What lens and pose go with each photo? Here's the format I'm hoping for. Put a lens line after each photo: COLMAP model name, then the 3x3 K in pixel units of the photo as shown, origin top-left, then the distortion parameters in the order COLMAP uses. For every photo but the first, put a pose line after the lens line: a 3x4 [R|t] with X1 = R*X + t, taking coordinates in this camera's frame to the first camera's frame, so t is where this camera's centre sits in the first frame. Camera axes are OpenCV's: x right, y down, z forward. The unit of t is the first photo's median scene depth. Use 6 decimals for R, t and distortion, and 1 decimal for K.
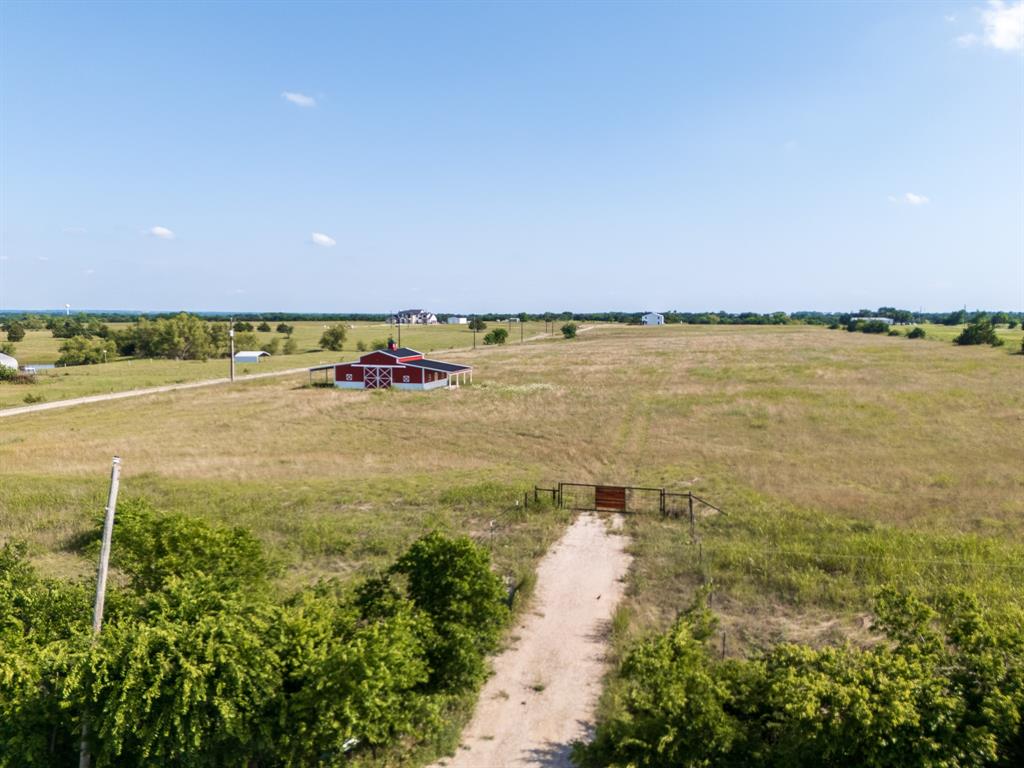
lens RADIAL K [[747.6, 0, 517.4], [0, 747.6, 386.3], [0, 0, 1]] dist [0.093709, -0.109521]
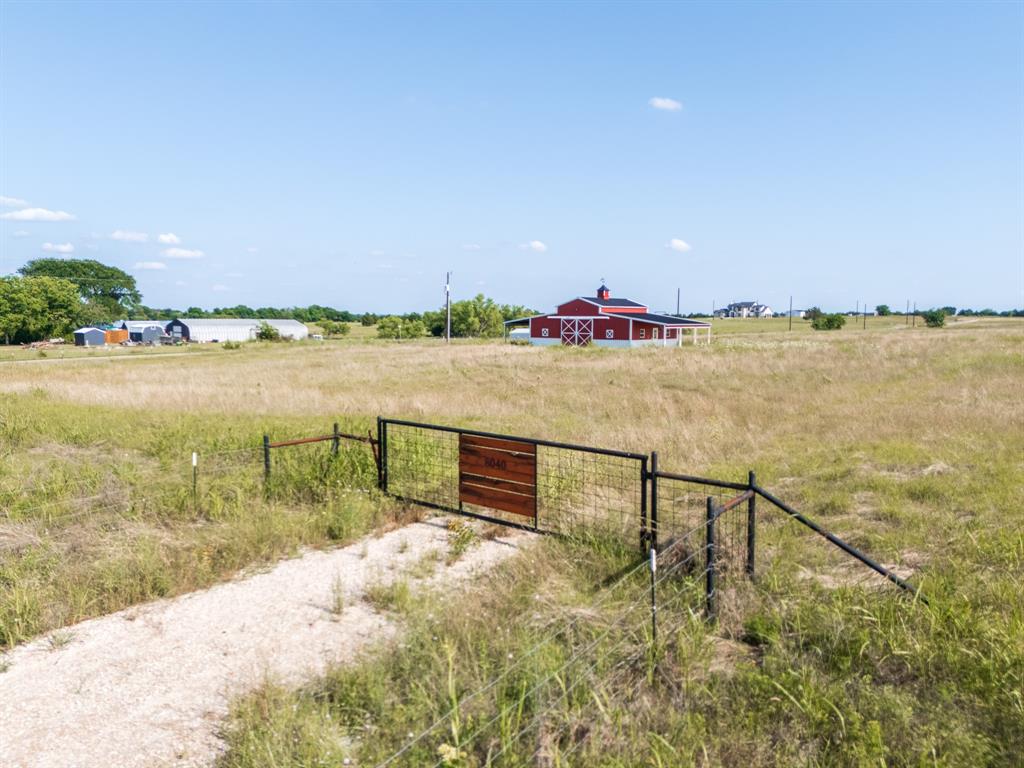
lens RADIAL K [[747.6, 0, 517.4], [0, 747.6, 386.3], [0, 0, 1]] dist [0.093709, -0.109521]
pose [[0.897265, 0.043273, -0.439367, 0.097595], [-0.046092, 0.998928, 0.004258, 0.042159], [0.439081, 0.016431, 0.898297, 0.277238]]
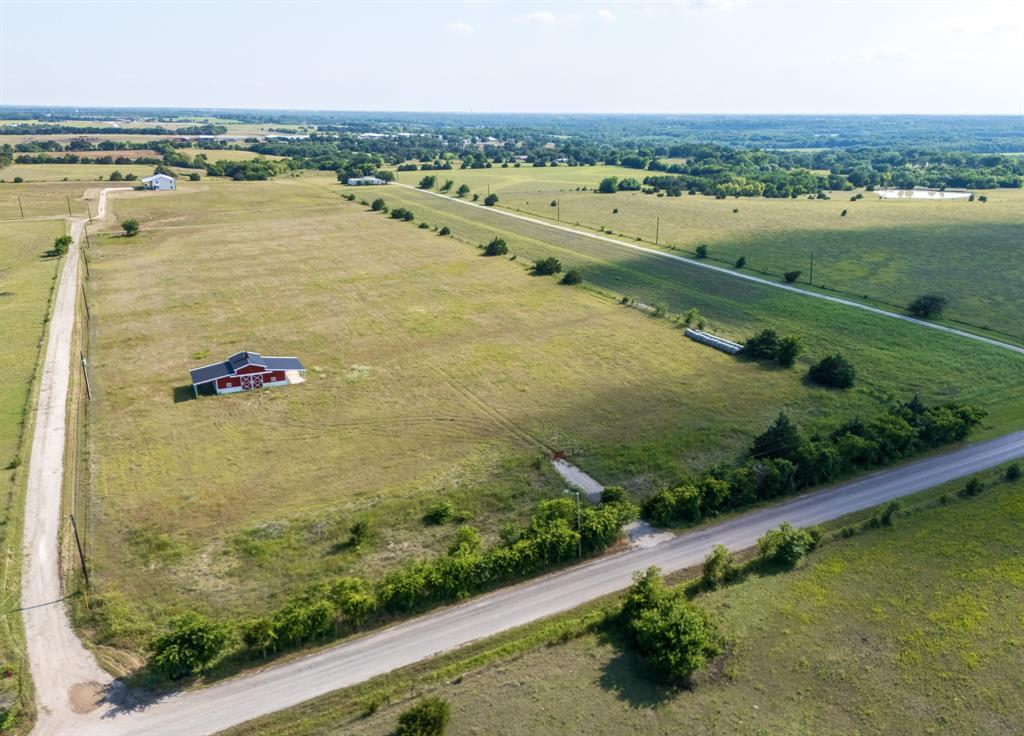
lens RADIAL K [[762.5, 0, 526.0], [0, 762.5, 398.6], [0, 0, 1]] dist [0.074154, -0.073591]
pose [[0.749414, -0.227282, 0.621869, -0.709104], [0.055506, 0.957495, 0.283058, -0.366607], [-0.659771, -0.177611, 0.730176, -0.441601]]
